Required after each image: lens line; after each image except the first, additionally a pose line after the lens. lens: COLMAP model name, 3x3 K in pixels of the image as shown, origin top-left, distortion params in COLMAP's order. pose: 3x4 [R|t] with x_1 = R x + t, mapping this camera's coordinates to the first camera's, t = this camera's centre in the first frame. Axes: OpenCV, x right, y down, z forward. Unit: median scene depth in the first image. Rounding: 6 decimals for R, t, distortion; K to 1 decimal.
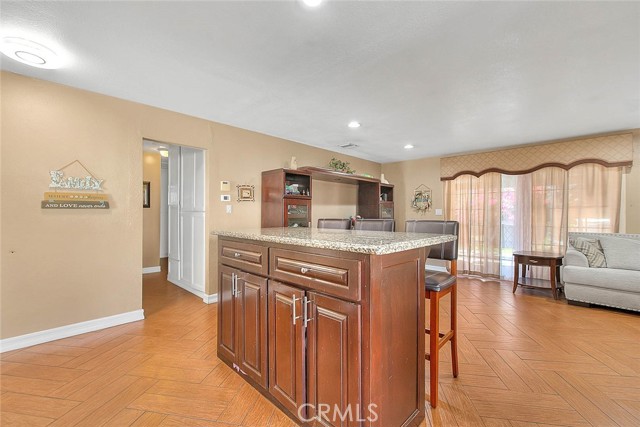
lens RADIAL K [[272.0, 0, 323.3], [0, 272.0, 213.2], [0, 0, 1]] dist [0.003938, -0.005156]
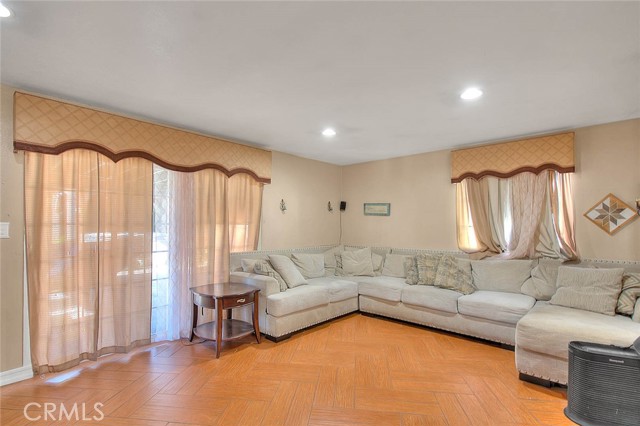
lens RADIAL K [[303.2, 0, 312.7], [0, 303.2, 223.4], [0, 0, 1]] dist [0.003173, -0.000932]
pose [[-0.033726, 0.005586, 0.999416, -0.014314], [-0.003036, 0.999979, -0.005692, -0.017706], [-0.999427, -0.003226, -0.033708, 0.800781]]
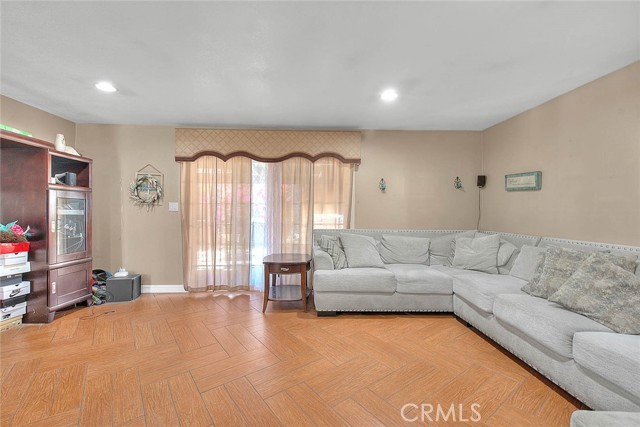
lens RADIAL K [[272.0, 0, 318.2], [0, 272.0, 211.3], [0, 0, 1]] dist [0.003938, -0.005156]
pose [[0.692553, -0.000067, 0.721367, 0.251759], [-0.005701, 0.999968, 0.005566, 0.001527], [-0.721344, -0.007967, 0.692531, 0.358761]]
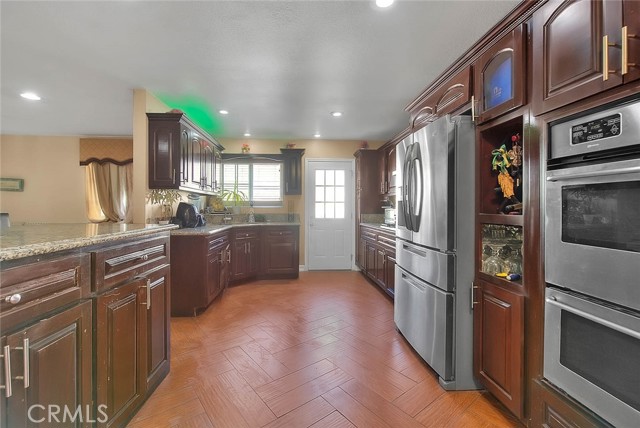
lens RADIAL K [[276.4, 0, 311.1], [0, 276.4, 207.4], [0, 0, 1]] dist [-0.002404, -0.001179]
pose [[-0.735580, -0.004803, 0.677421, -0.453650], [-0.004365, 0.999988, 0.002349, 0.001899], [-0.677424, -0.001229, -0.735592, 0.469254]]
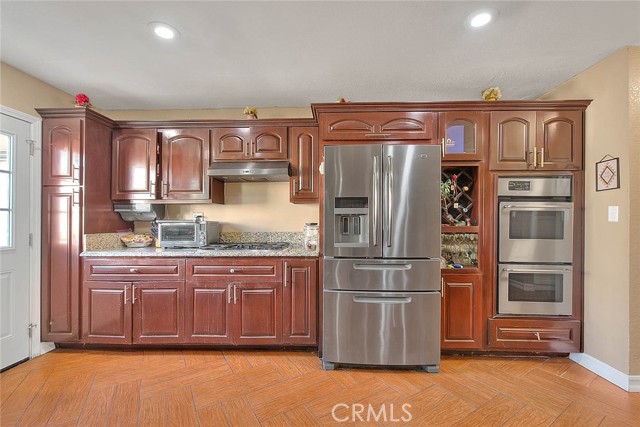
lens RADIAL K [[261.2, 0, 322.1], [0, 261.2, 219.7], [0, 0, 1]] dist [-0.001382, -0.002293]
pose [[-0.745493, -0.005170, -0.666493, 0.173588], [-0.001712, 0.999981, -0.005841, 0.001689], [0.666511, -0.003213, -0.745488, 0.231338]]
